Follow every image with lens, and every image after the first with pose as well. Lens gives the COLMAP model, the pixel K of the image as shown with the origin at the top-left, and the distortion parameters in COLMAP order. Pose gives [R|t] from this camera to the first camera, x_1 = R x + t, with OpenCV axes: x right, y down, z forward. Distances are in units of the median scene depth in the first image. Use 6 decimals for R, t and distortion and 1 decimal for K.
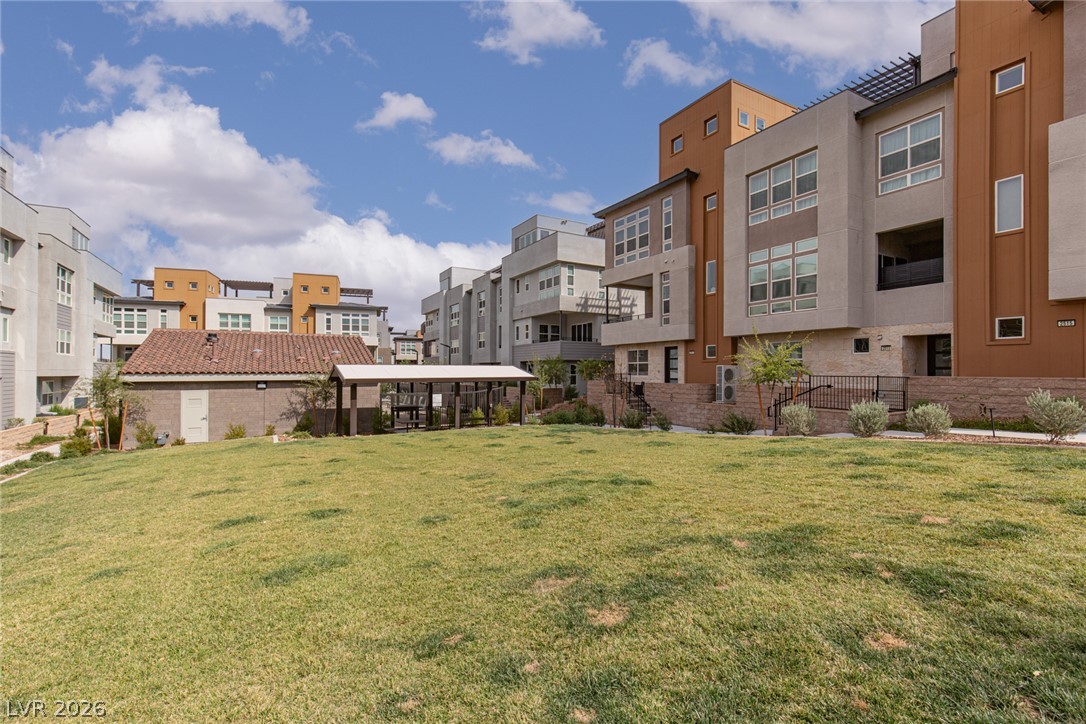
lens RADIAL K [[487.3, 0, 529.8], [0, 487.3, 368.0], [0, 0, 1]] dist [0.007214, 0.000452]
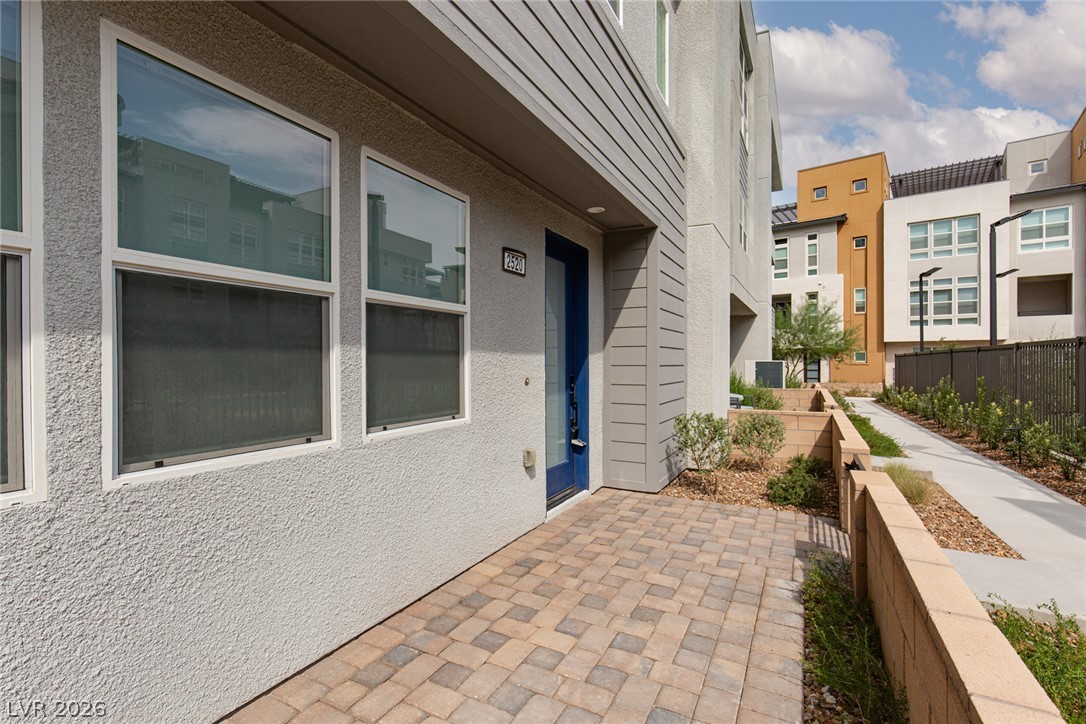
lens RADIAL K [[494.5, 0, 522.5], [0, 494.5, 363.0], [0, 0, 1]] dist [0.002661, 0.000349]
pose [[0.509978, 0.000634, -0.860187, -0.397364], [0.011122, 0.999911, 0.007330, 0.033927], [0.860115, -0.013305, 0.509926, 0.365230]]
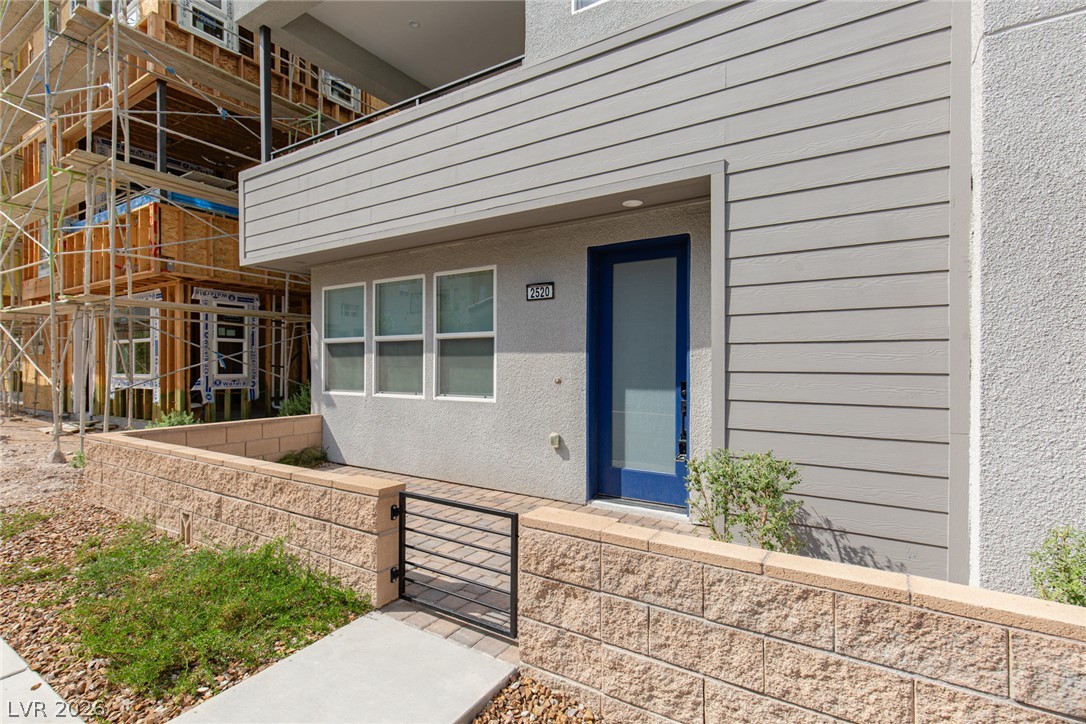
lens RADIAL K [[498.3, 0, 546.2], [0, 498.3, 352.3], [0, 0, 1]] dist [0.058716, 0.000112]
pose [[-0.876779, 0.016174, -0.480622, -0.412784], [0.021728, 0.999746, -0.005993, 0.032404], [0.480403, -0.015697, -0.876908, 0.480200]]
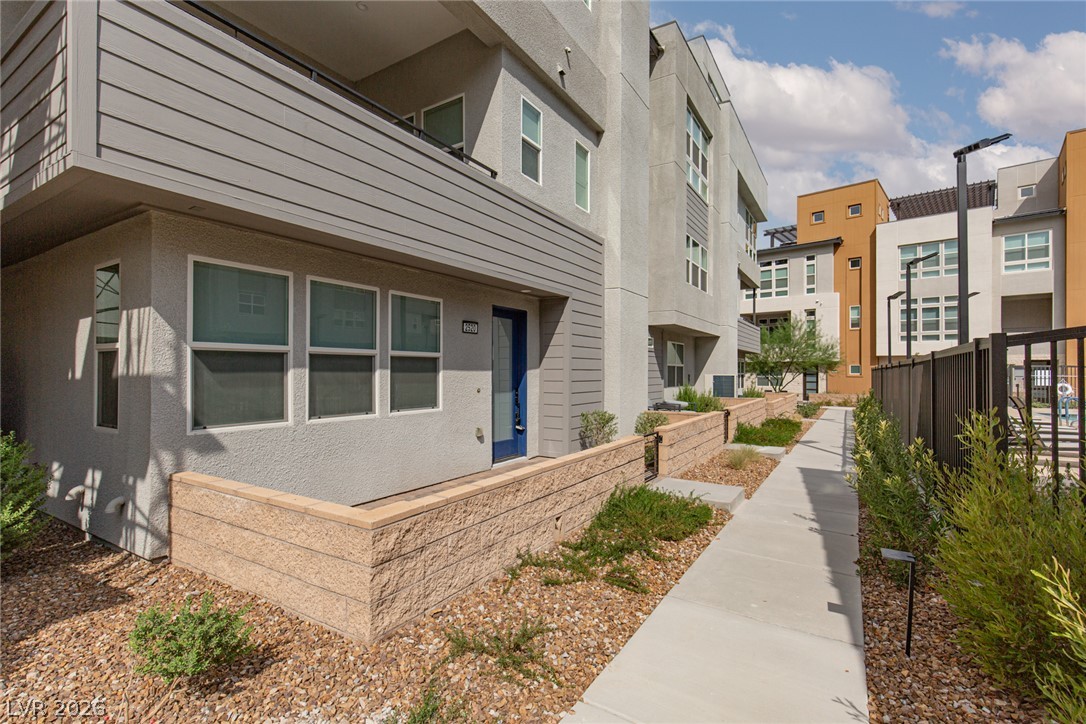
lens RADIAL K [[487.3, 0, 529.8], [0, 487.3, 368.0], [0, 0, 1]] dist [0.007214, 0.000452]
pose [[0.463567, -0.003776, -0.886054, -0.337541], [0.006117, 0.999981, -0.001061, 0.031357], [0.886041, -0.004928, 0.463581, 0.354158]]
